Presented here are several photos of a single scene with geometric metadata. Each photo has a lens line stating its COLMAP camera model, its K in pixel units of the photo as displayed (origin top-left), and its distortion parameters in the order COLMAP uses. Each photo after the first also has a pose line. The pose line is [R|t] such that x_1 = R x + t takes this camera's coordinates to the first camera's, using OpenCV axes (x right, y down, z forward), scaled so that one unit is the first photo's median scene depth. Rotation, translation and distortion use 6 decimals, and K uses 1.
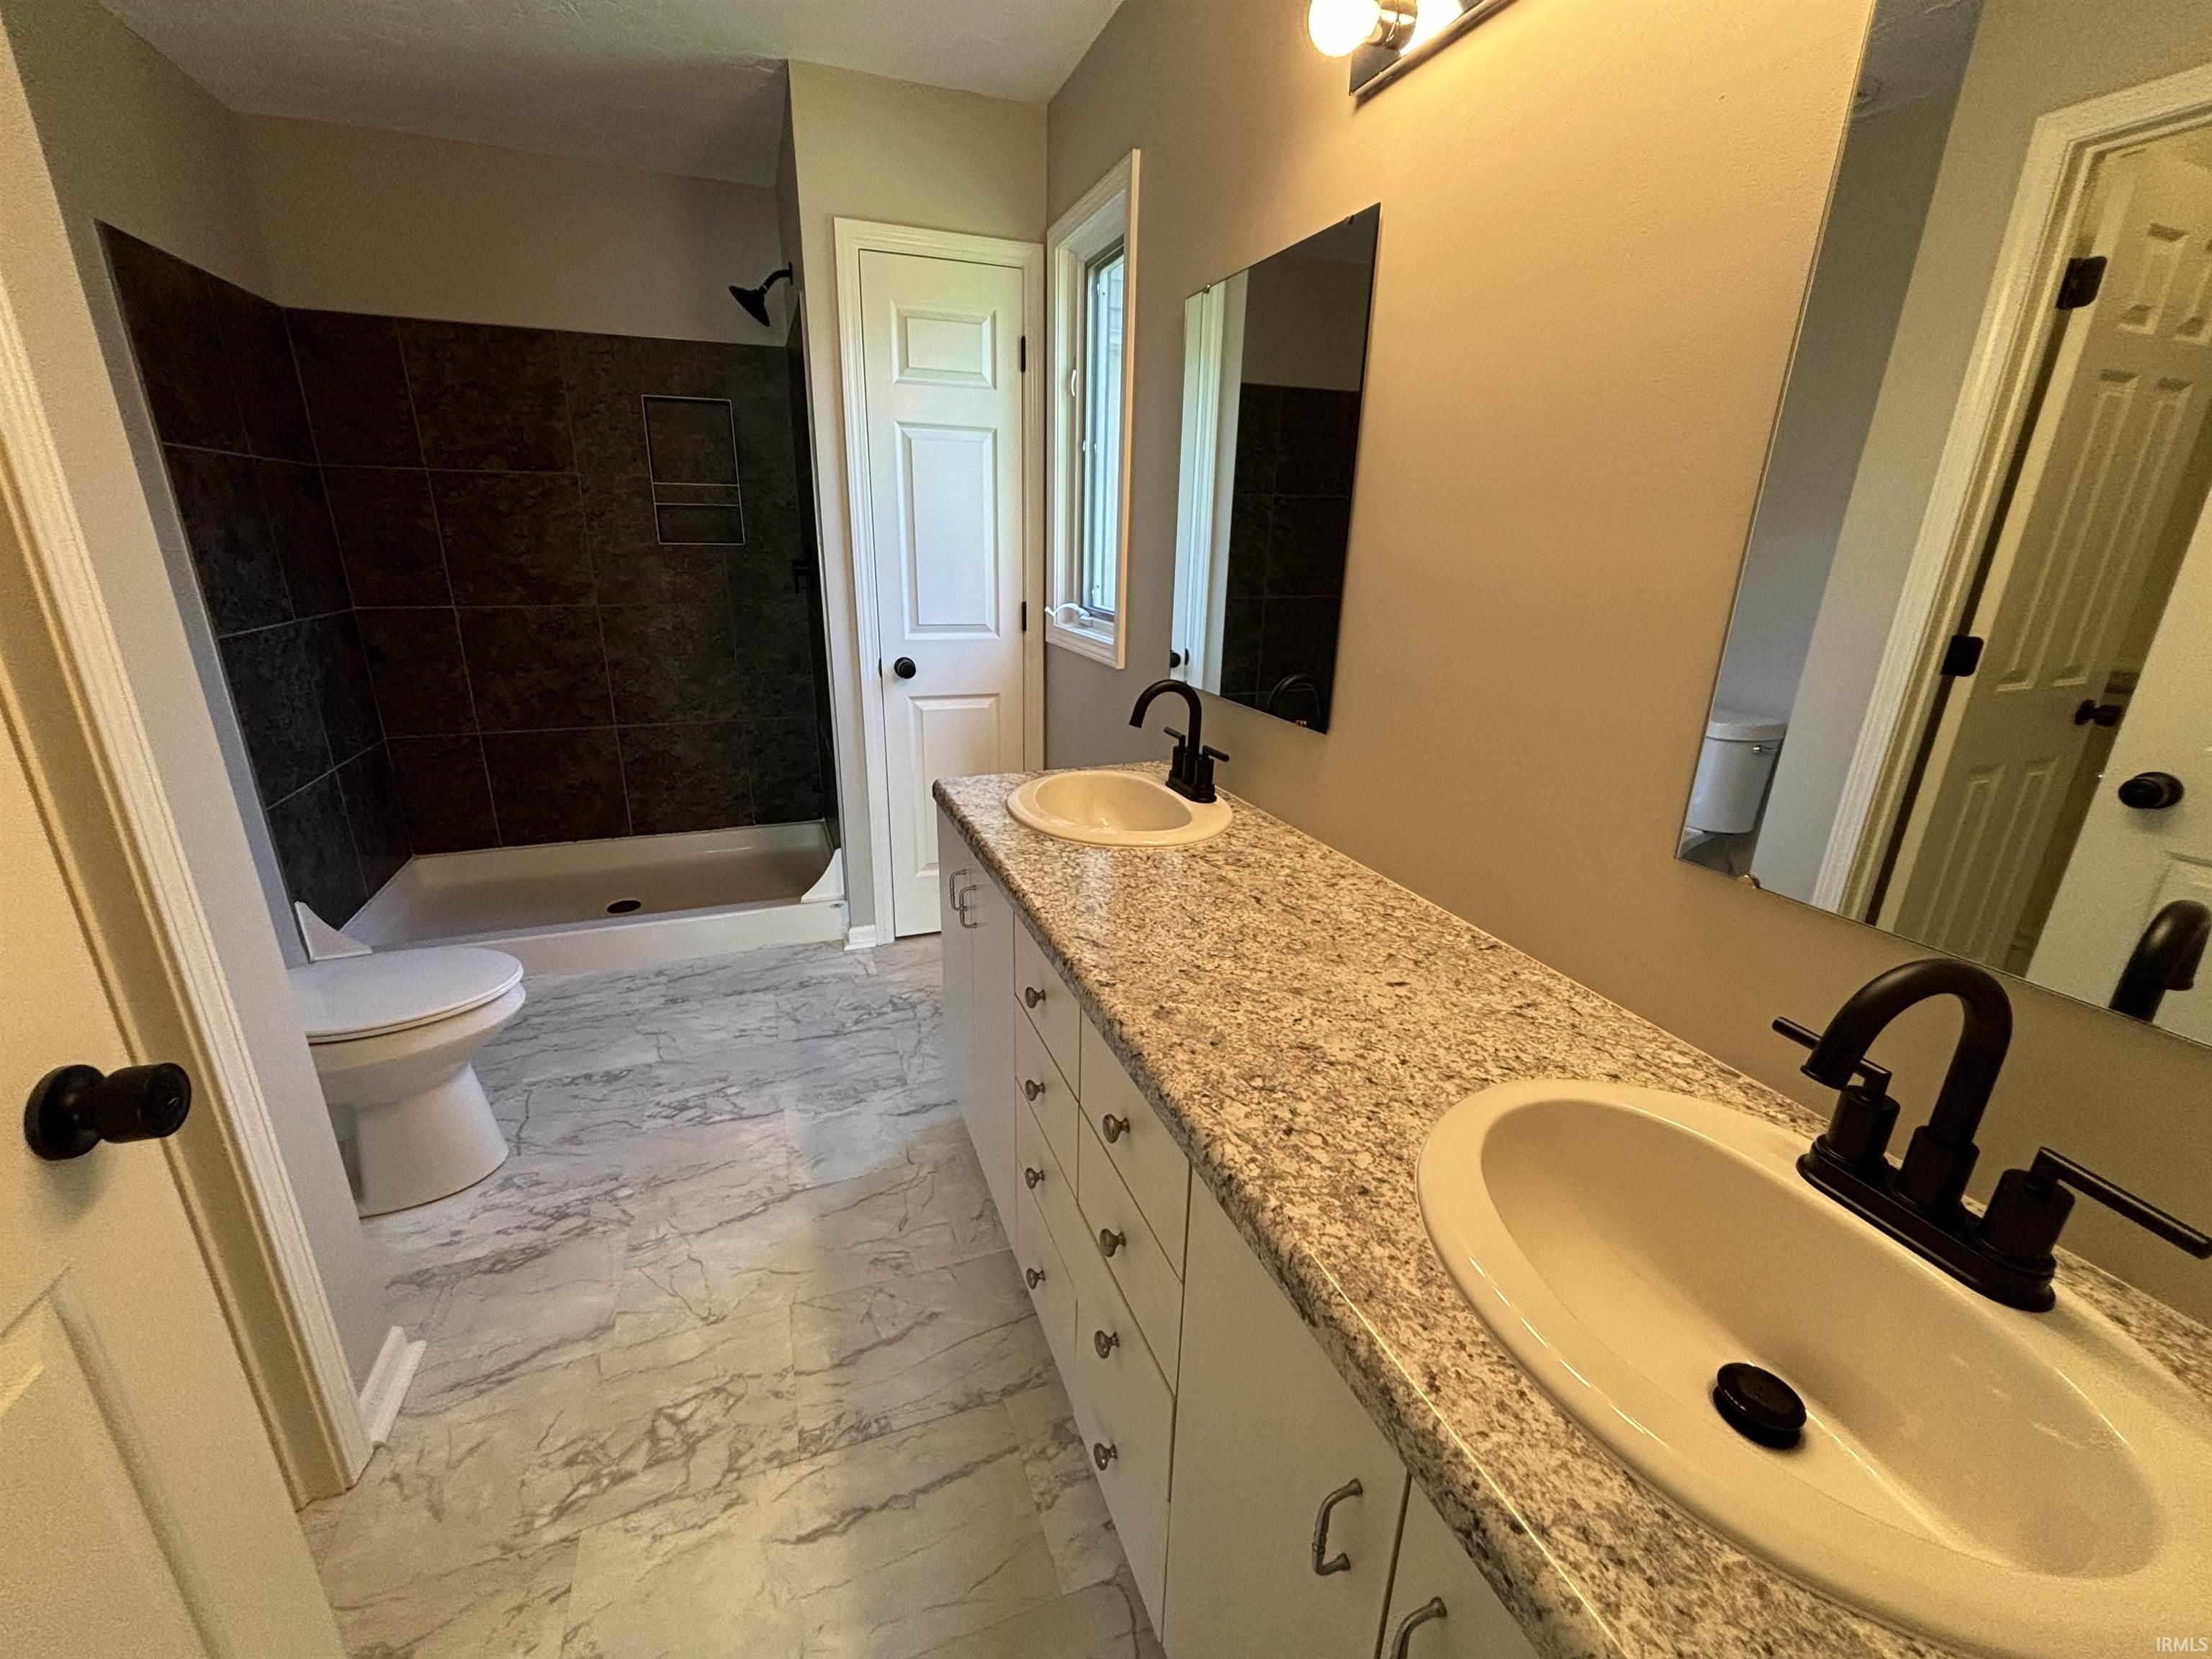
lens RADIAL K [[895.3, 0, 1111.8], [0, 895.3, 816.9], [0, 0, 1]] dist [0.006388, -0.001081]
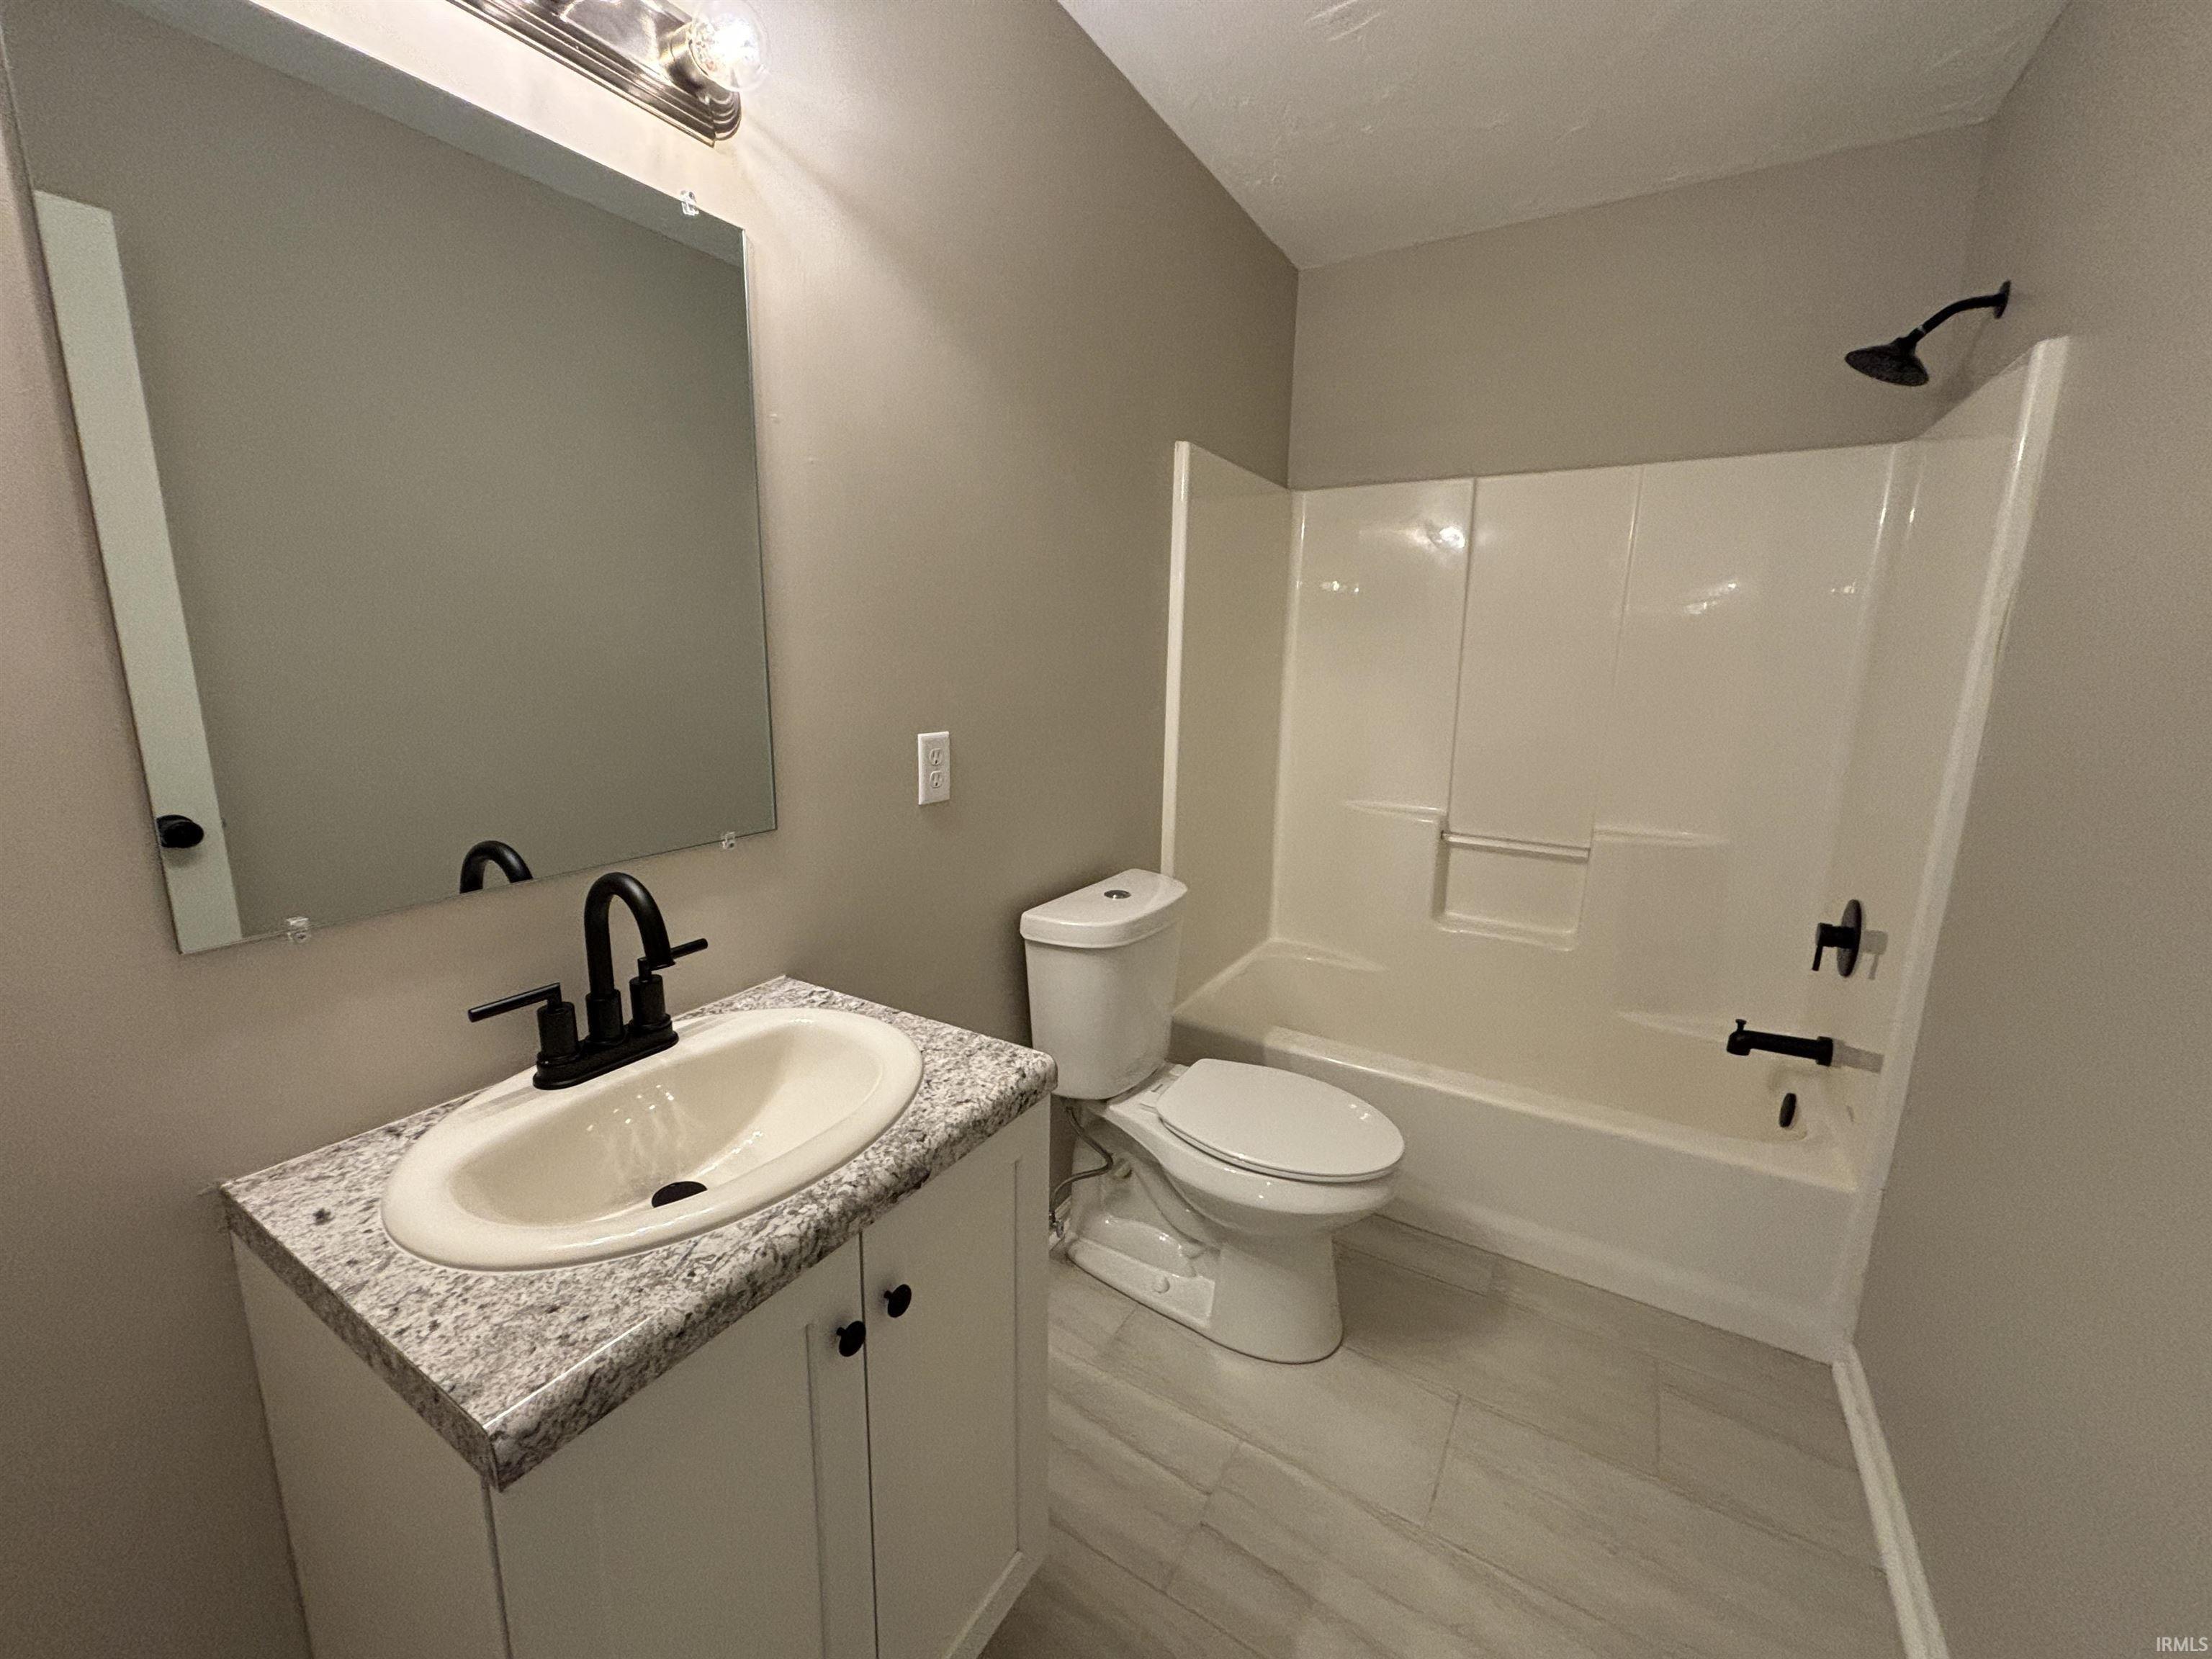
lens RADIAL K [[895.3, 0, 1098.6], [0, 895.3, 825.5], [0, 0, 1]] dist [0.006388, -0.001081]
pose [[-0.593537, -0.190723, 0.781881, -0.730277], [0.222488, 0.894769, 0.387154, -0.307701], [-0.773442, 0.403749, -0.488645, 1.037244]]
